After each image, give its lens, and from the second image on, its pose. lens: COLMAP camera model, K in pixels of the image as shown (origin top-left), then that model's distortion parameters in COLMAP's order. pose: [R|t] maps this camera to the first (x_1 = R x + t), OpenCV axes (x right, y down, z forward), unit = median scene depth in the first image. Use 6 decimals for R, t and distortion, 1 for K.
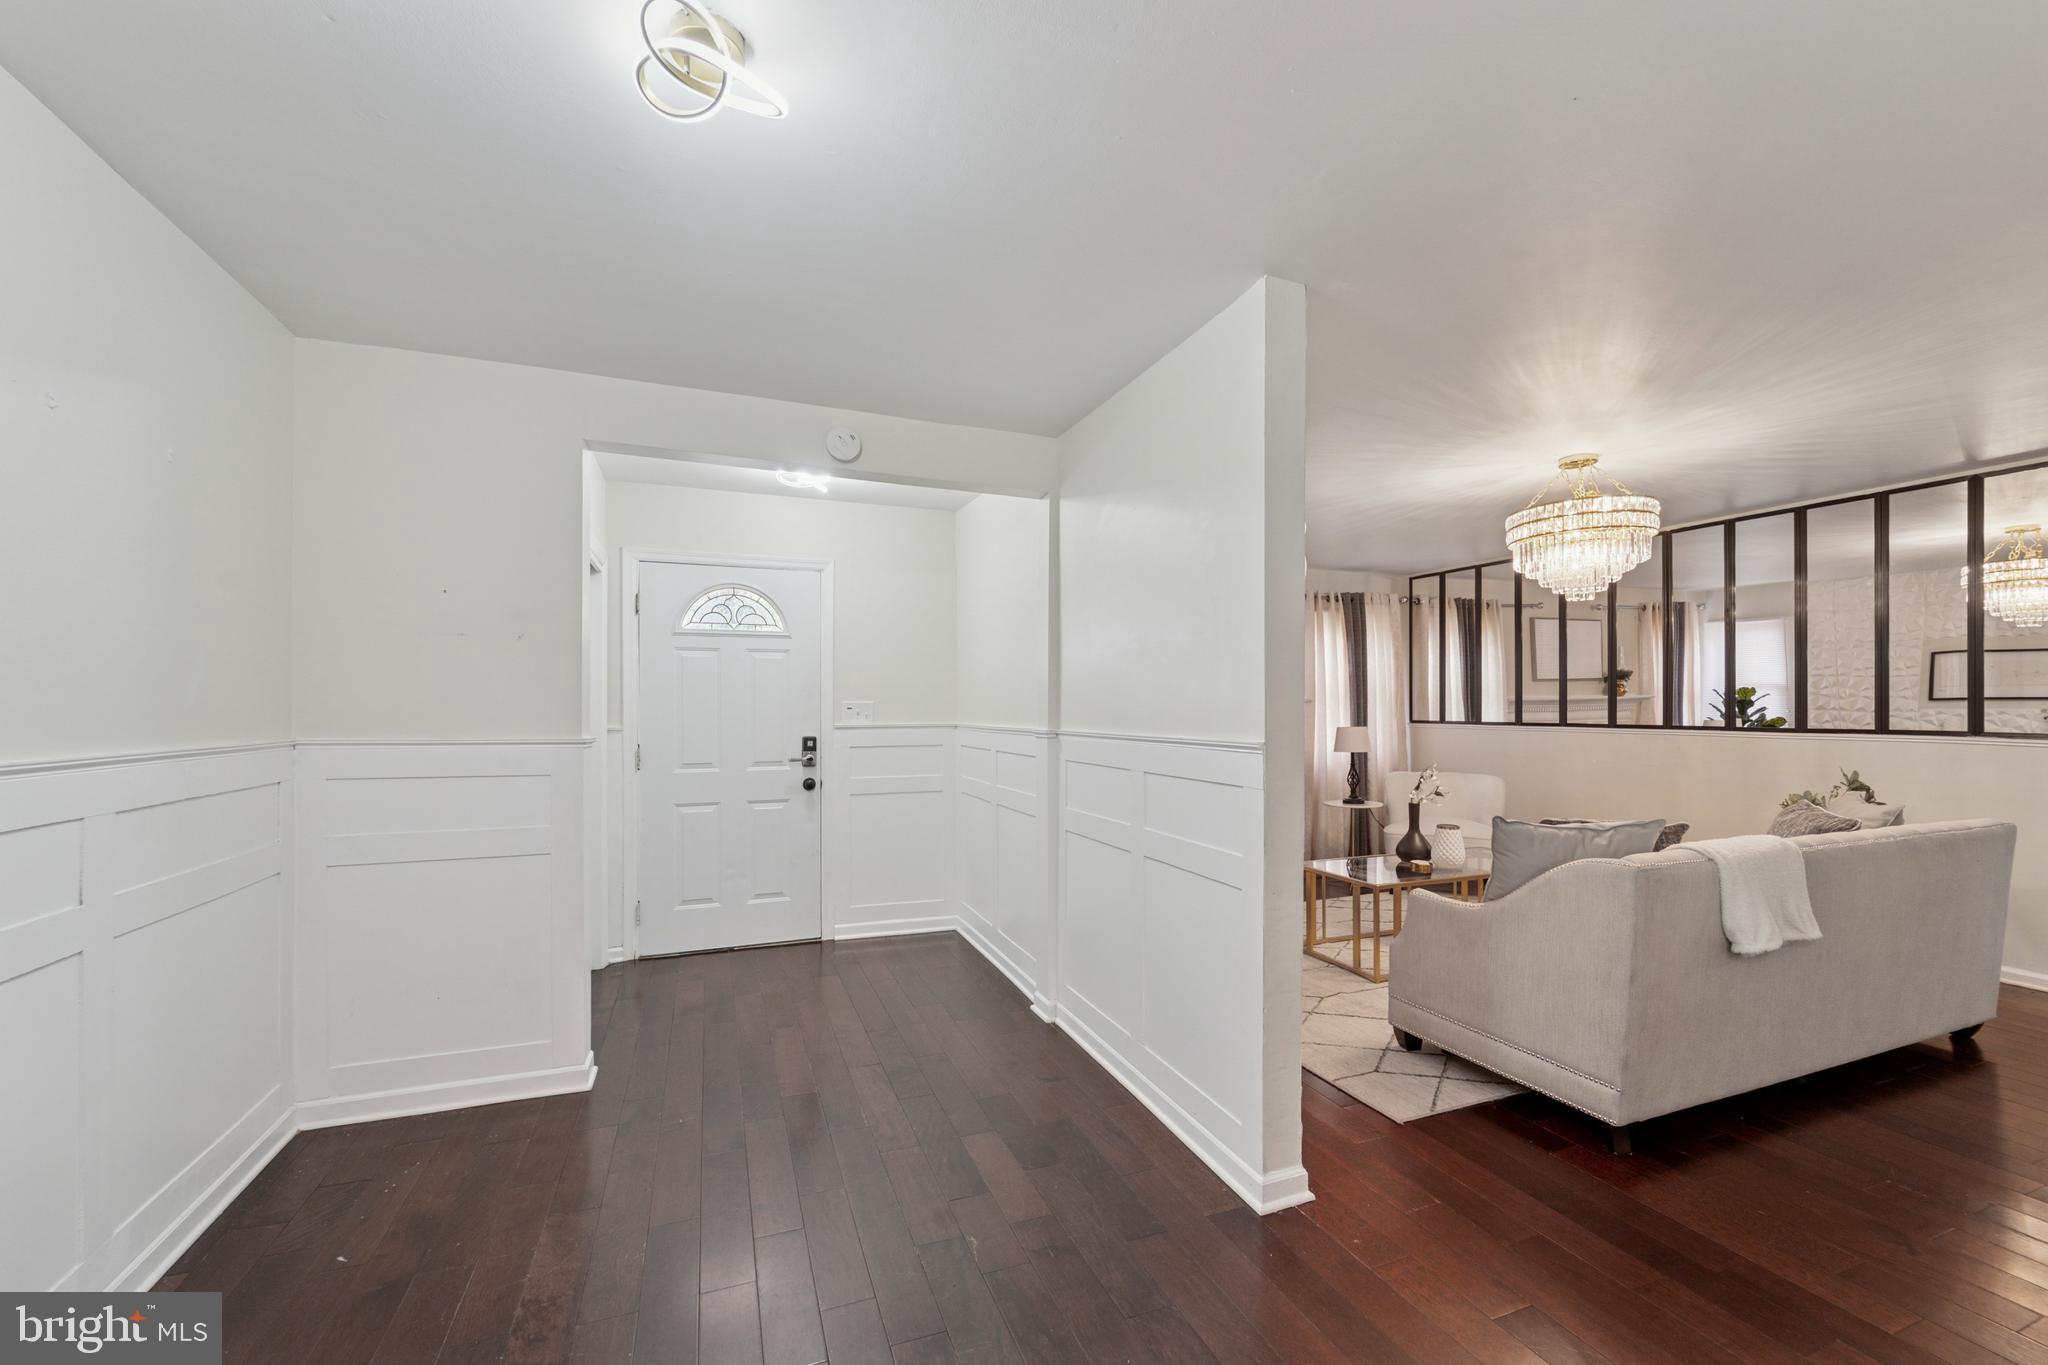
lens RADIAL K [[834.0, 0, 1019.1], [0, 834.0, 695.7], [0, 0, 1]] dist [-0.008915, -0.001057]
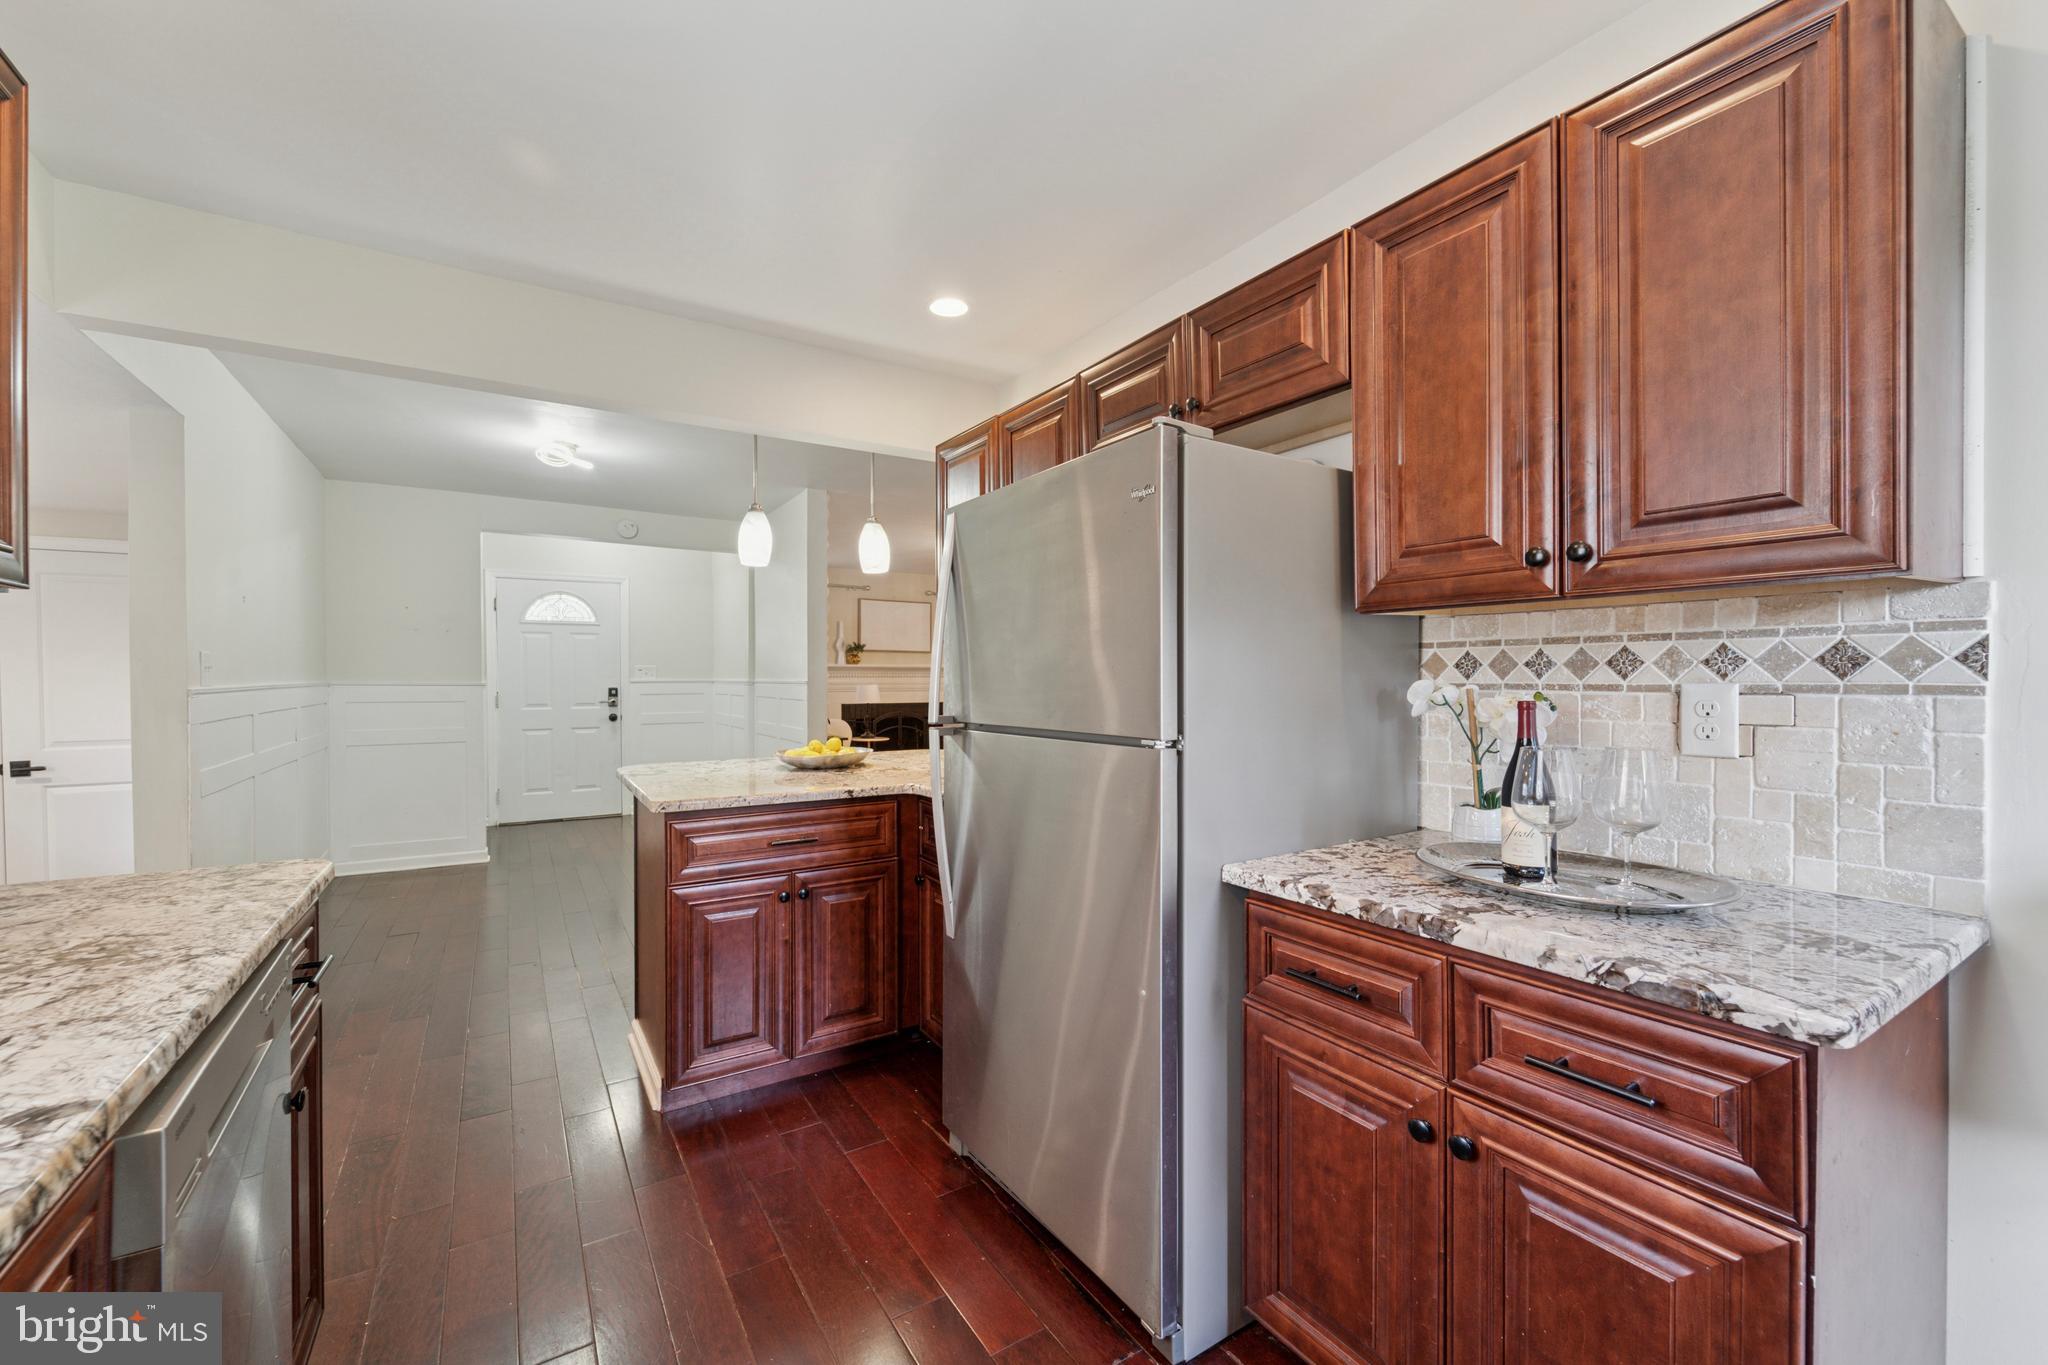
lens RADIAL K [[834.0, 0, 1035.1], [0, 834.0, 676.0], [0, 0, 1]] dist [-0.008915, -0.001057]
pose [[0.978359, -0.001705, 0.206909, 0.277183], [-0.000676, 0.999934, 0.011436, 0.010406], [-0.206915, -0.011328, 0.978293, -0.960201]]
